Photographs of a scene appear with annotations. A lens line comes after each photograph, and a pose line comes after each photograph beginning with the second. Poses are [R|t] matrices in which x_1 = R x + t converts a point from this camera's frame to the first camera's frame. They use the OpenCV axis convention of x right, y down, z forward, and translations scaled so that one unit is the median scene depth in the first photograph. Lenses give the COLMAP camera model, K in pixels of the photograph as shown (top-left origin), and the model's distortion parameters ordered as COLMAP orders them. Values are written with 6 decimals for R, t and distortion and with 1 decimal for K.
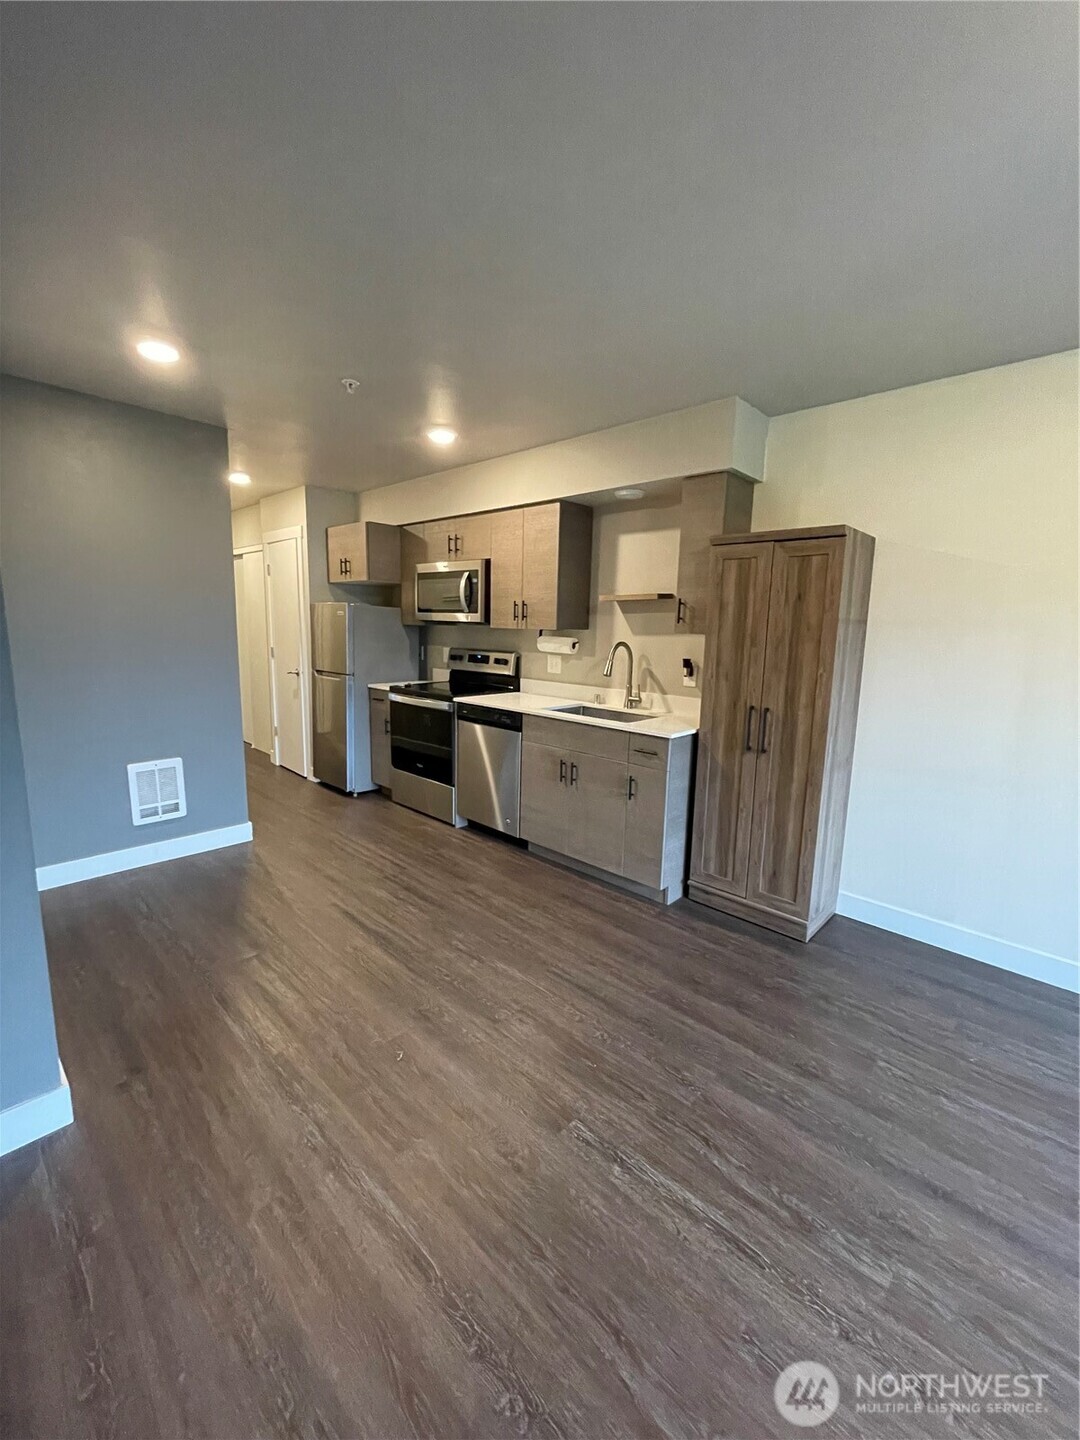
lens RADIAL K [[579.1, 0, 540.8], [0, 579.1, 716.1], [0, 0, 1]] dist [-0.000978, -0.000502]
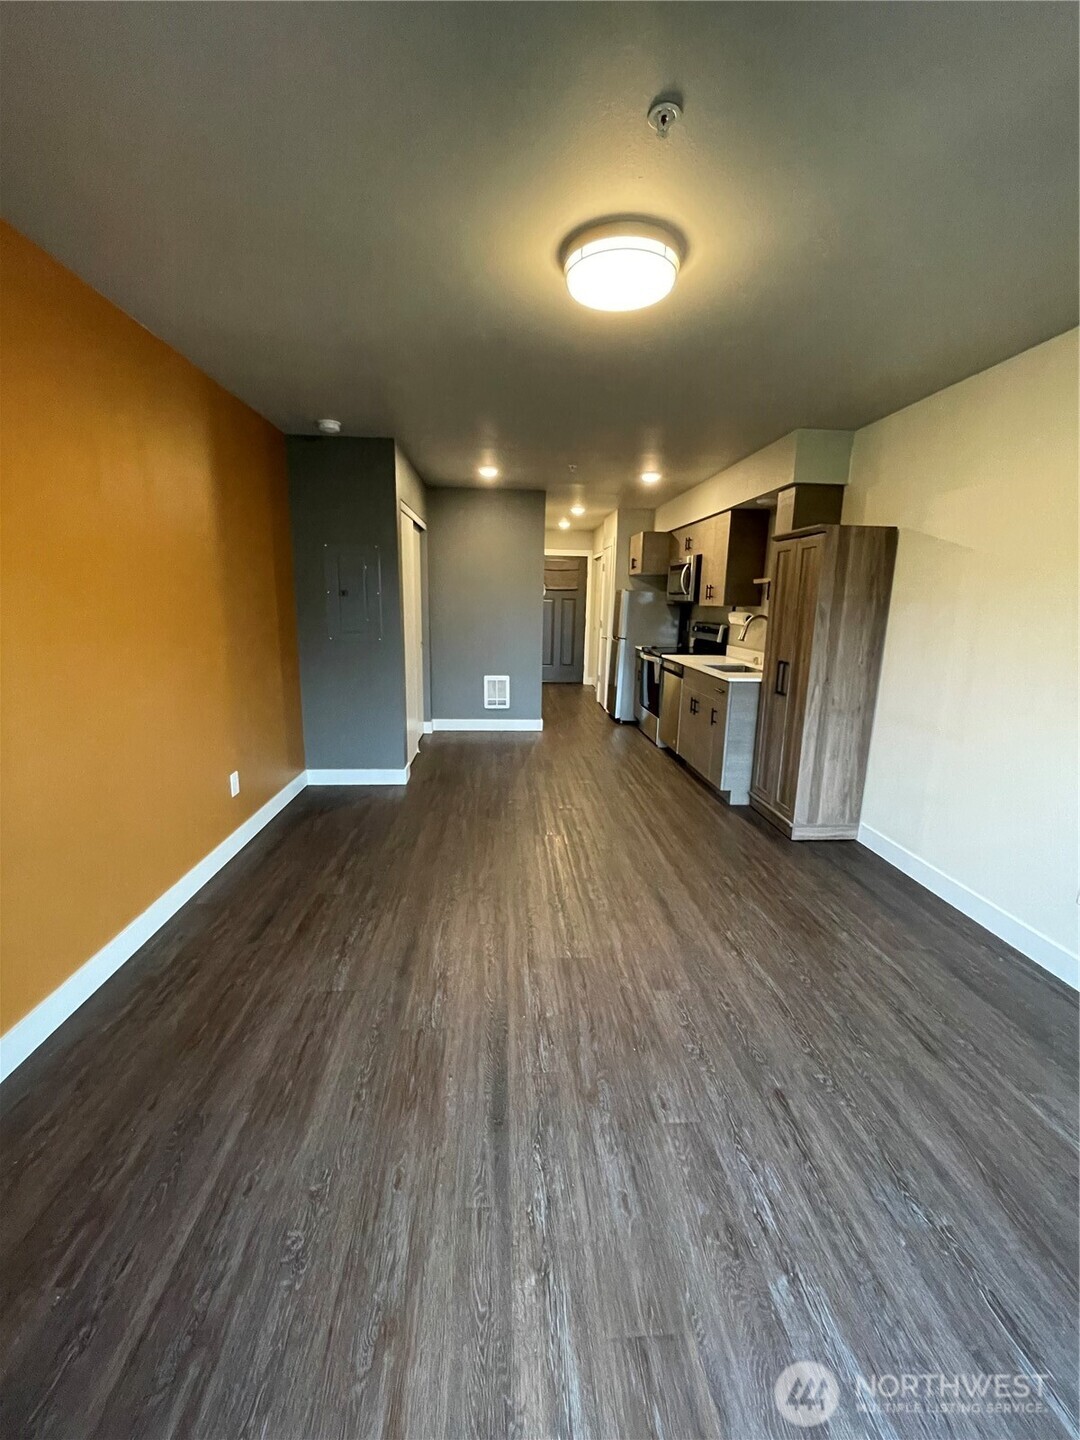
lens RADIAL K [[579.1, 0, 540.8], [0, 579.1, 716.1], [0, 0, 1]] dist [-0.000978, -0.000502]
pose [[0.734281, 0.123255, -0.667563, 0.656022], [-0.106508, 0.992117, 0.066027, 0.061543], [0.670439, 0.022618, 0.741620, -0.277997]]
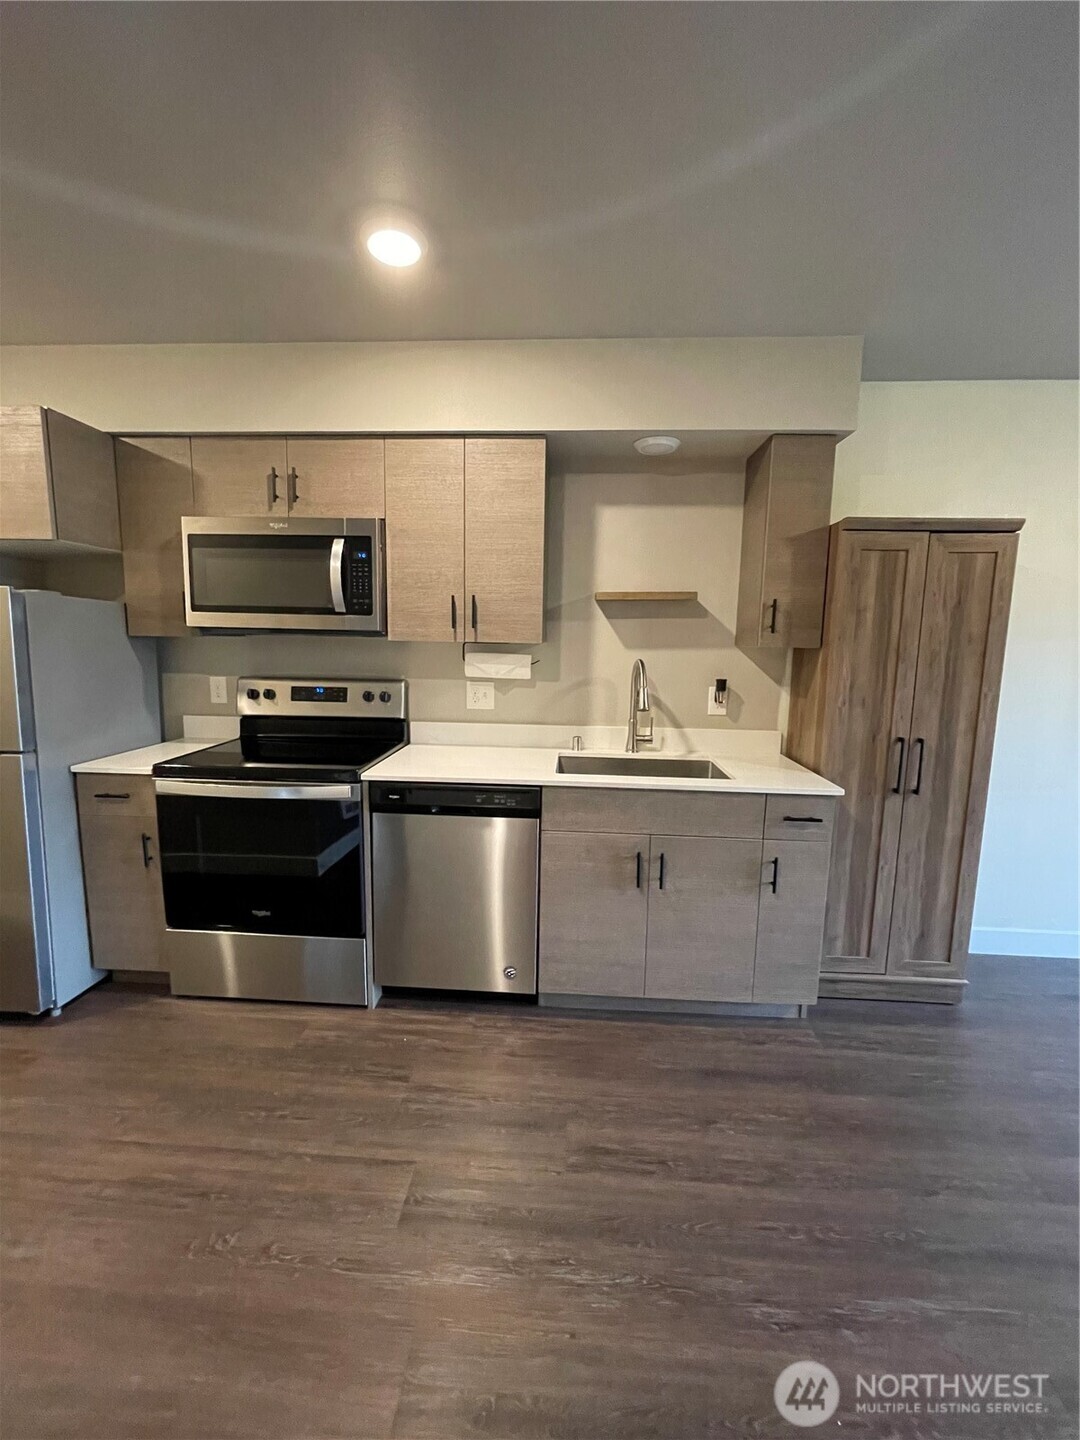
lens RADIAL K [[579.1, 0, 540.8], [0, 579.1, 716.1], [0, 0, 1]] dist [-0.000978, -0.000502]
pose [[0.766301, -0.093829, 0.635593, -0.389939], [0.101478, 0.994537, 0.024472, -0.087926], [-0.634417, 0.045746, 0.771636, 0.528270]]
